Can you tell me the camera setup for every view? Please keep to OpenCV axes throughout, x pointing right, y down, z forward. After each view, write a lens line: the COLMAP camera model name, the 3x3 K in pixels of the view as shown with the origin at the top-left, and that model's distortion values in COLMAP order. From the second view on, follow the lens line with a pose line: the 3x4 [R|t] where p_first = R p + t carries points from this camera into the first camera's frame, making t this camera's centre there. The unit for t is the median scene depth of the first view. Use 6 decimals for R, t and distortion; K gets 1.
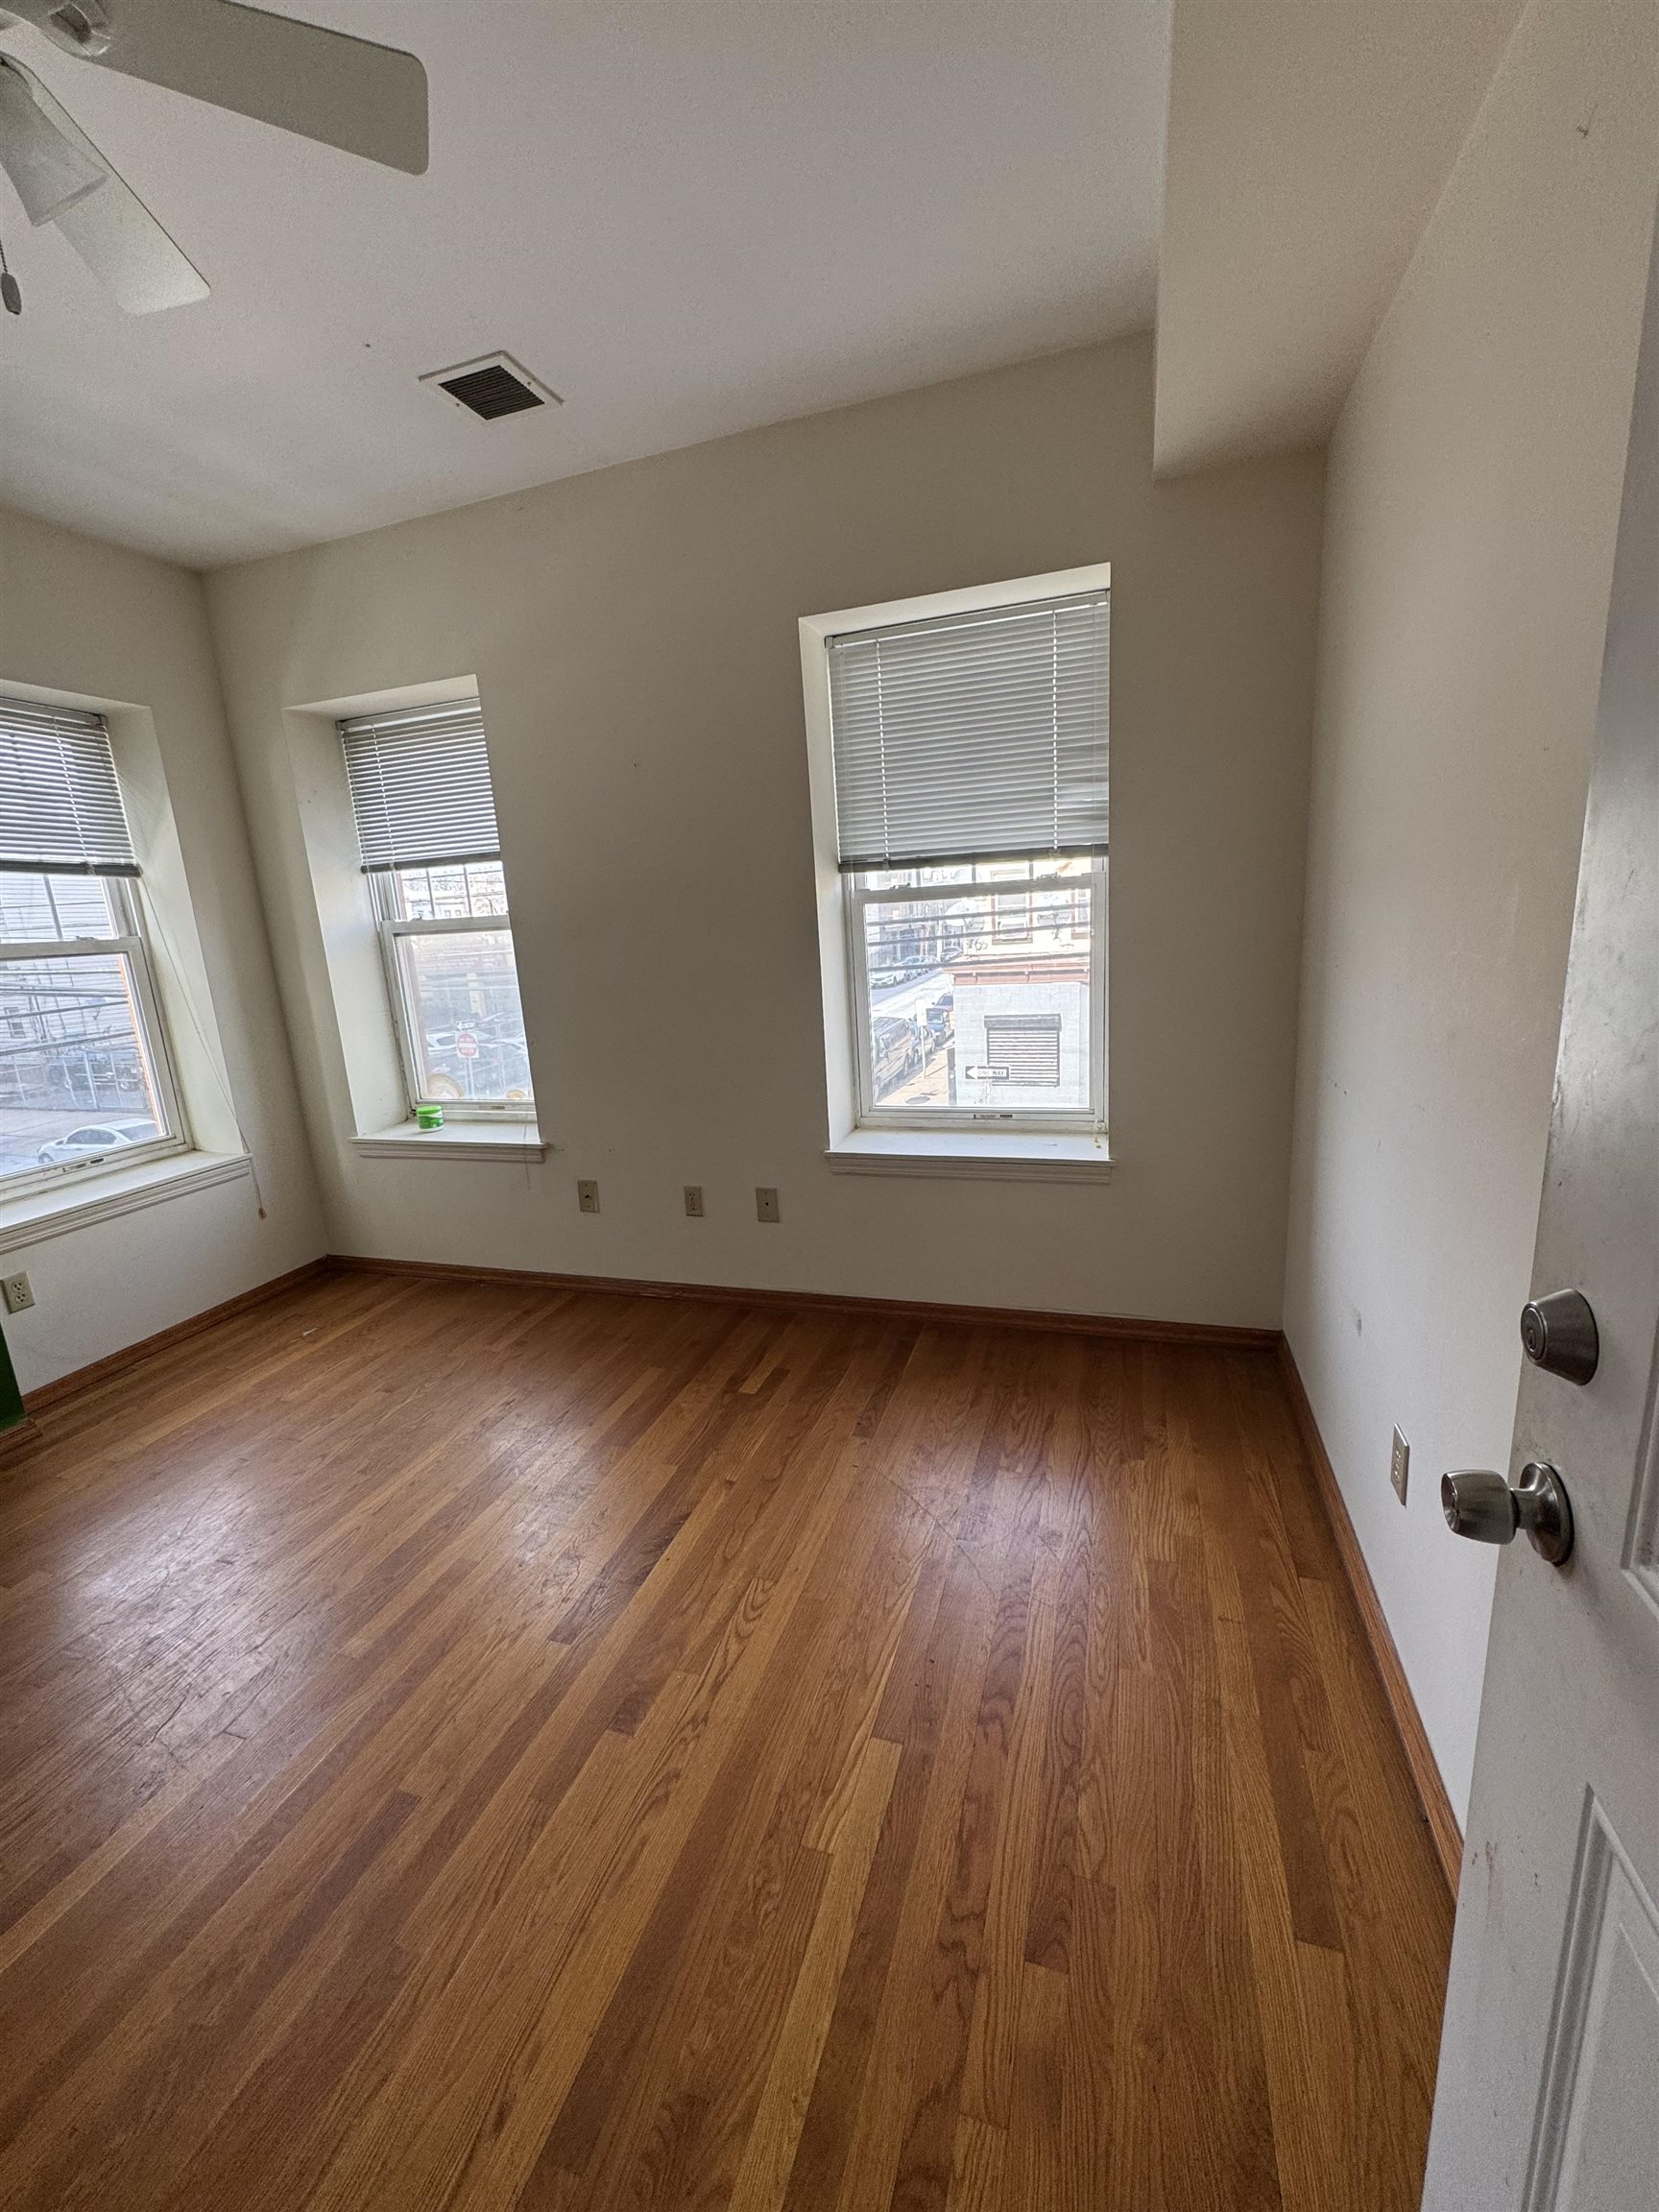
lens RADIAL K [[875.9, 0, 828.9], [0, 875.9, 1106.2], [0, 0, 1]] dist [0.001485, -0.000041]
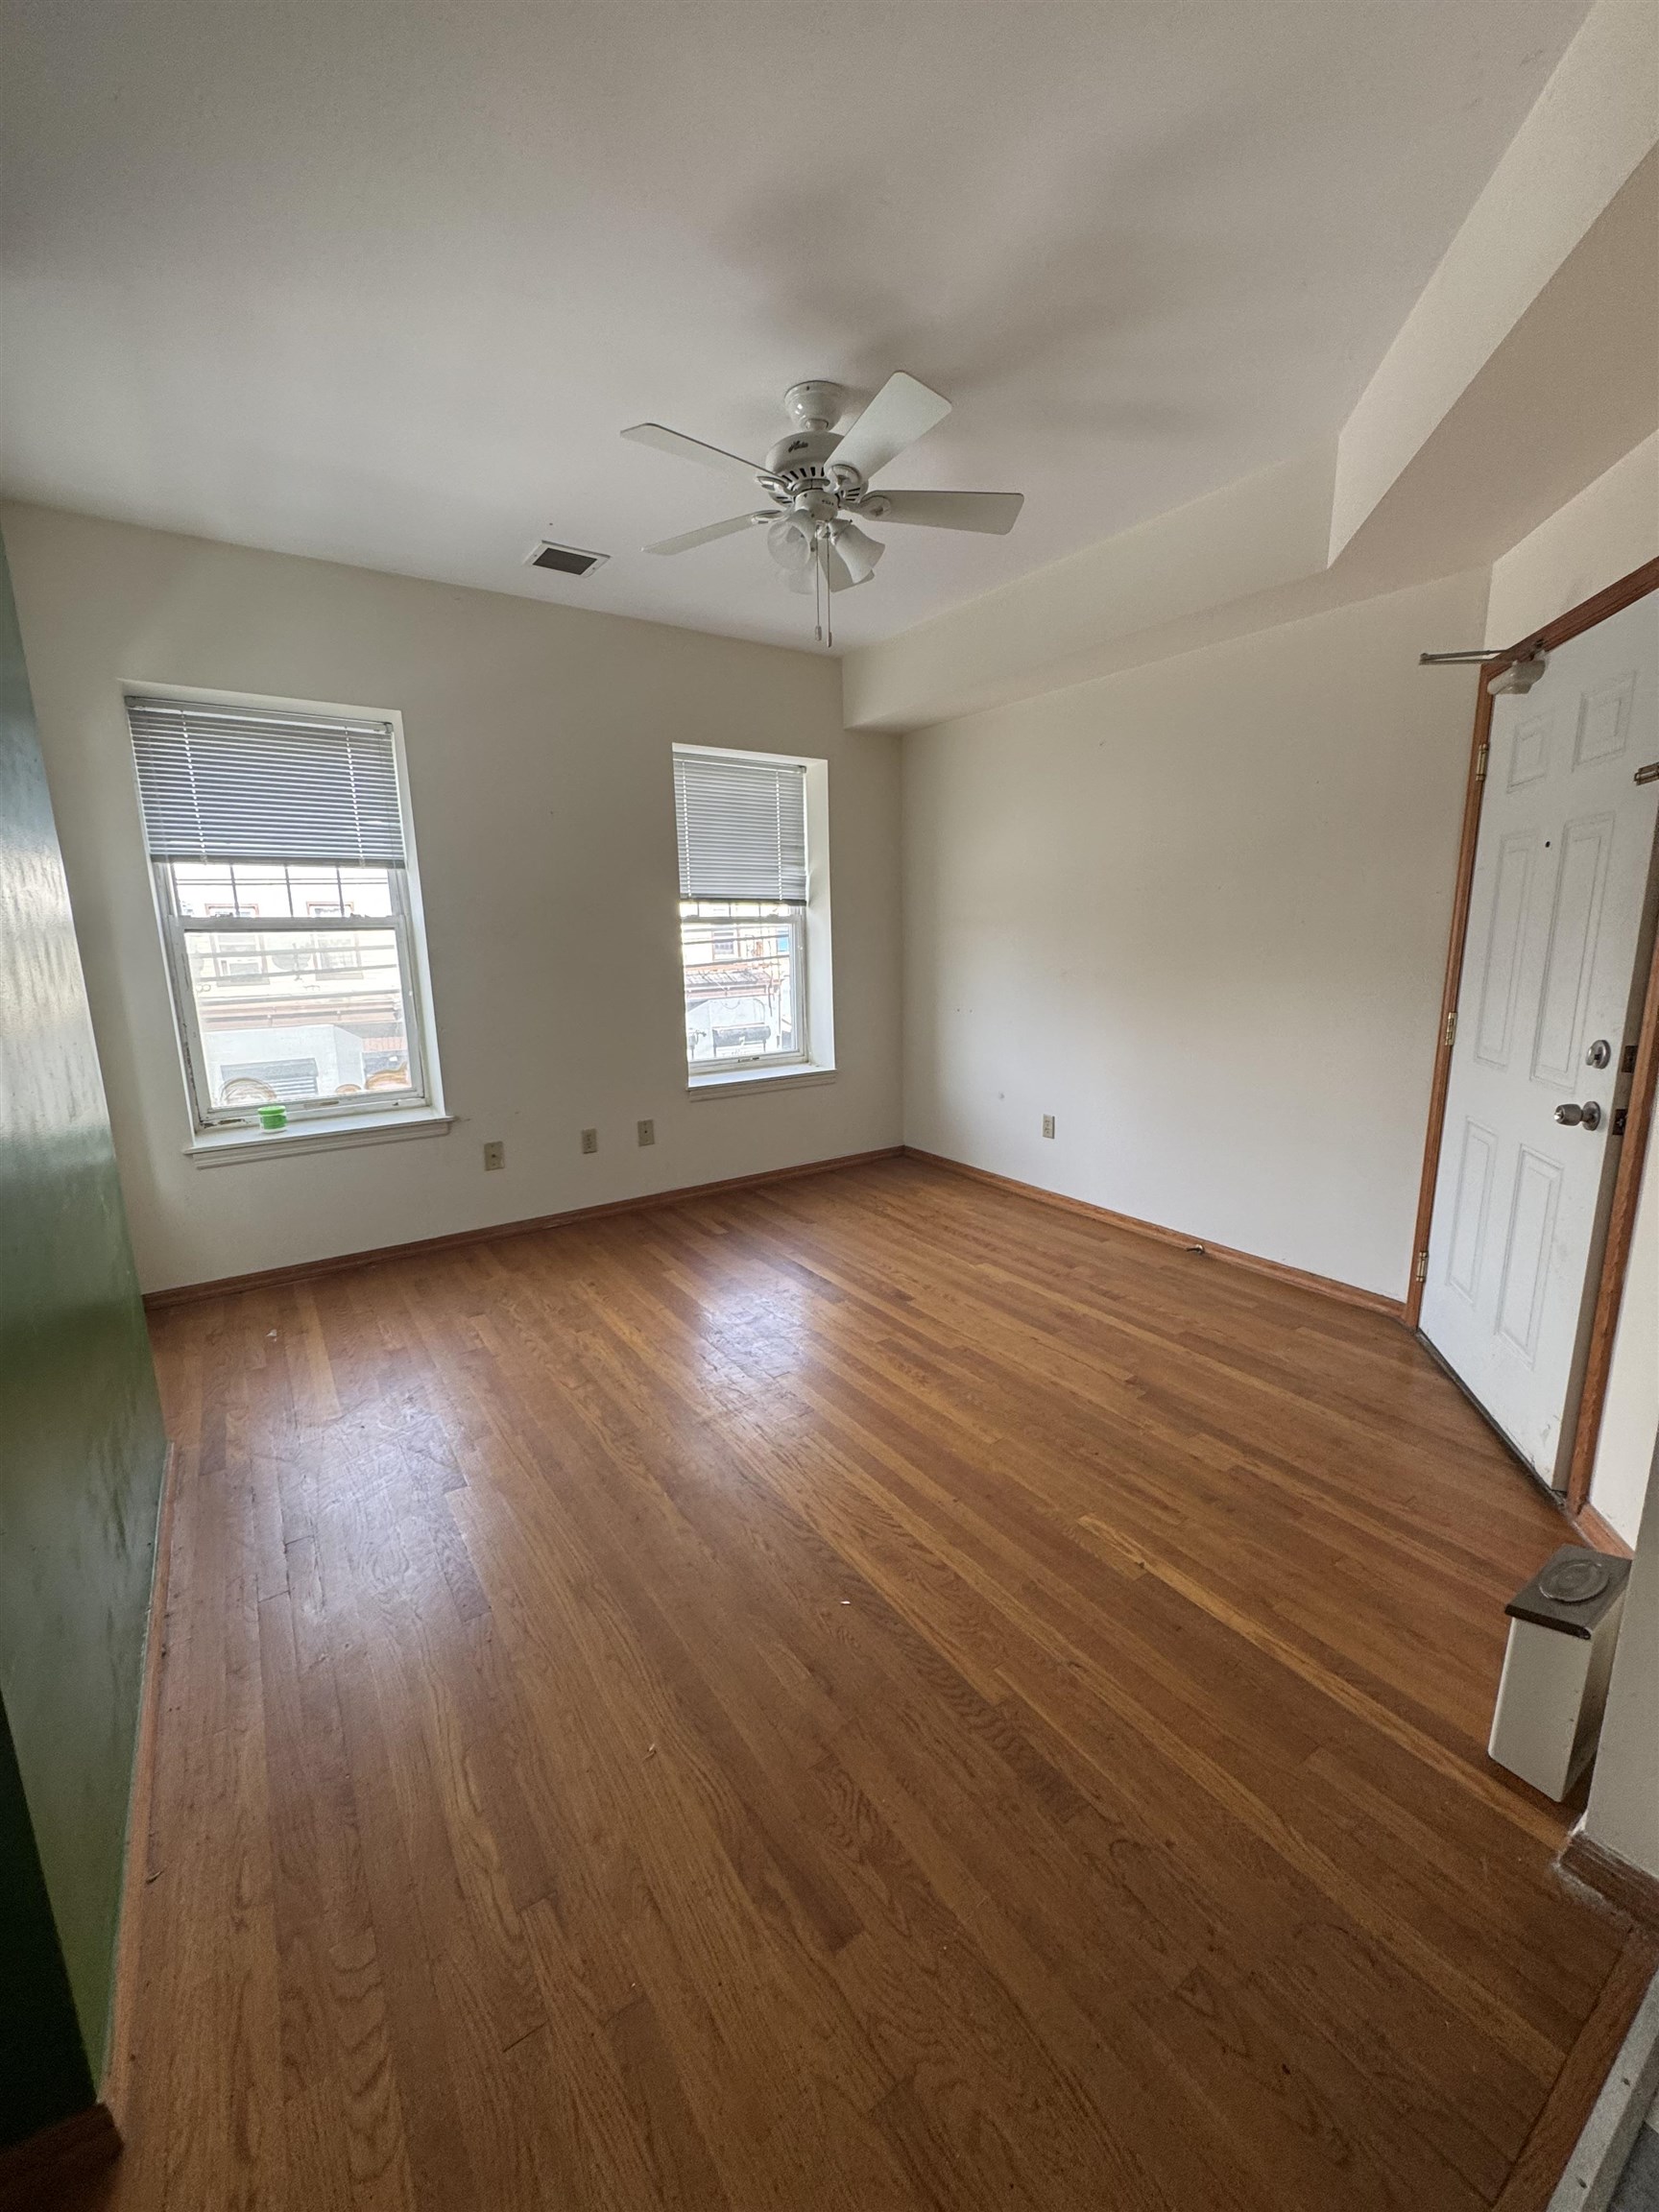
lens RADIAL K [[875.9, 0, 829.2], [0, 875.9, 1104.4], [0, 0, 1]] dist [0.001485, -0.000041]
pose [[0.605379, -0.103972, 0.789117, -1.072380], [0.153663, 0.988047, 0.012298, 0.102392], [-0.780963, 0.113813, 0.614119, -0.108618]]
